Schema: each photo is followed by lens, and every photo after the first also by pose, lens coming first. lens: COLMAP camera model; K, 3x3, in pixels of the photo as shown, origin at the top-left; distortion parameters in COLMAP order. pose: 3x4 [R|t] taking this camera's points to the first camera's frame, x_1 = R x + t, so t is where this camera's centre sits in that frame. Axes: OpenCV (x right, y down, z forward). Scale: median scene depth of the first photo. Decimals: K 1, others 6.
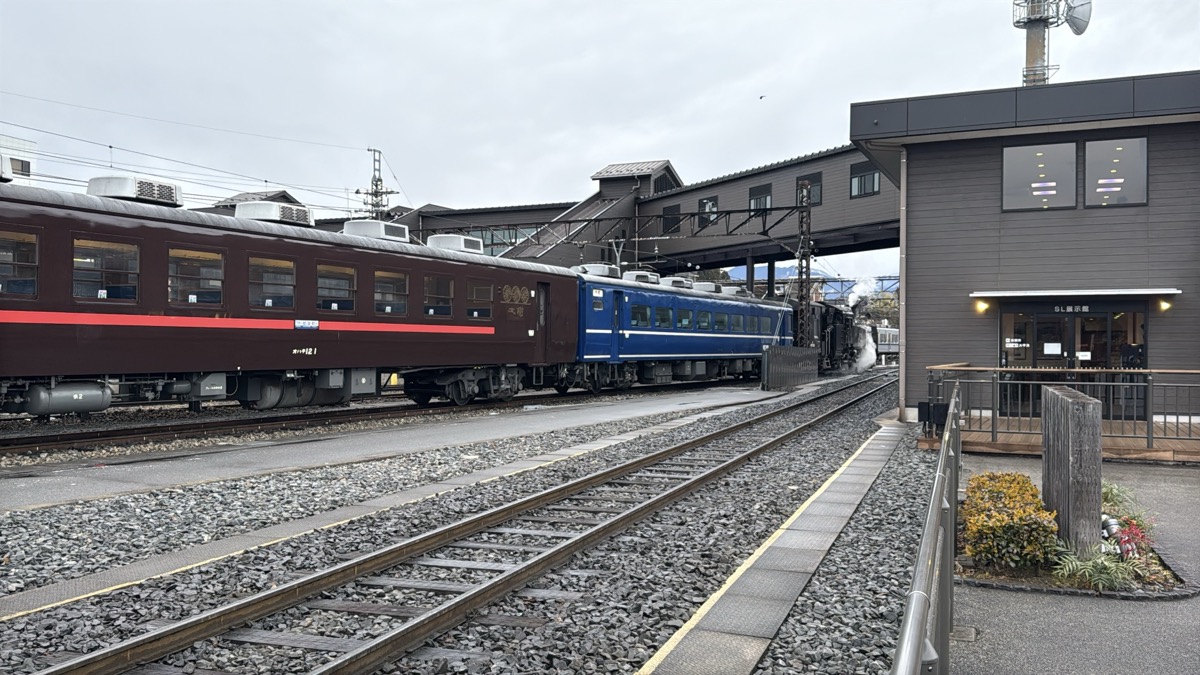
lens RADIAL K [[1007.8, 0, 600.0], [0, 1007.8, 337.5], [0, 0, 1]] dist [0.188486, -0.367866]
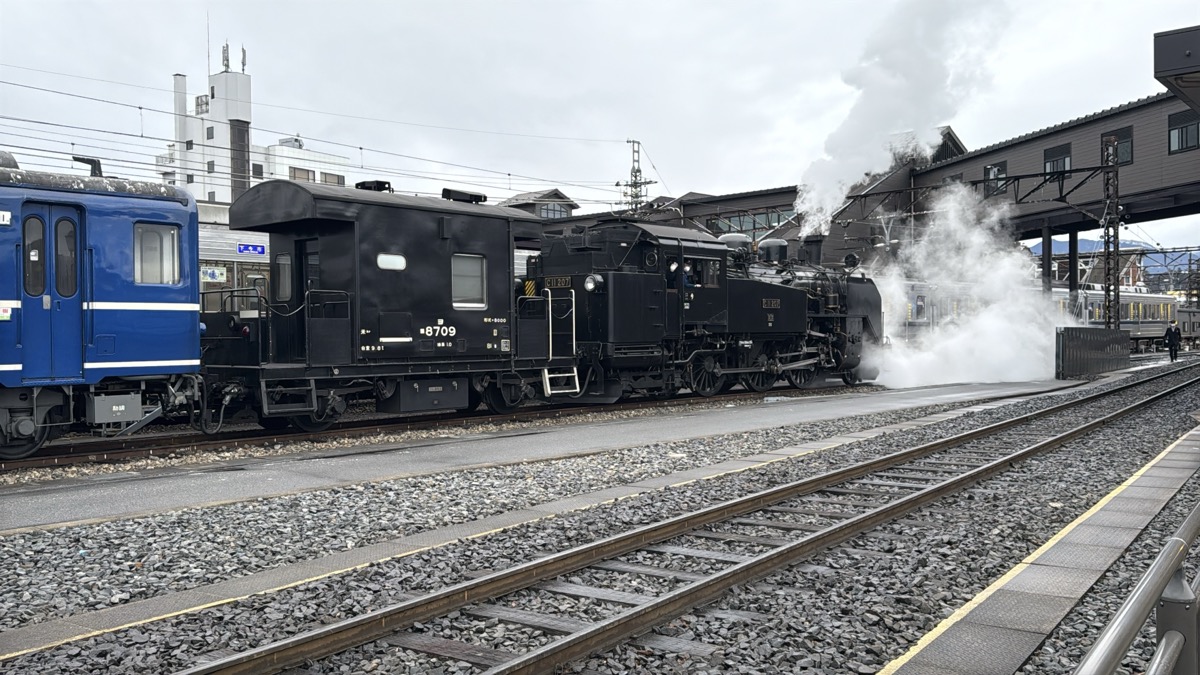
lens RADIAL K [[1007.8, 0, 600.0], [0, 1007.8, 337.5], [0, 0, 1]] dist [0.188486, -0.367866]
pose [[0.962745, -0.017734, -0.269830, 0.068647], [0.020632, 0.999756, 0.007906, 0.004641], [0.269624, -0.013178, 0.962876, 0.140390]]
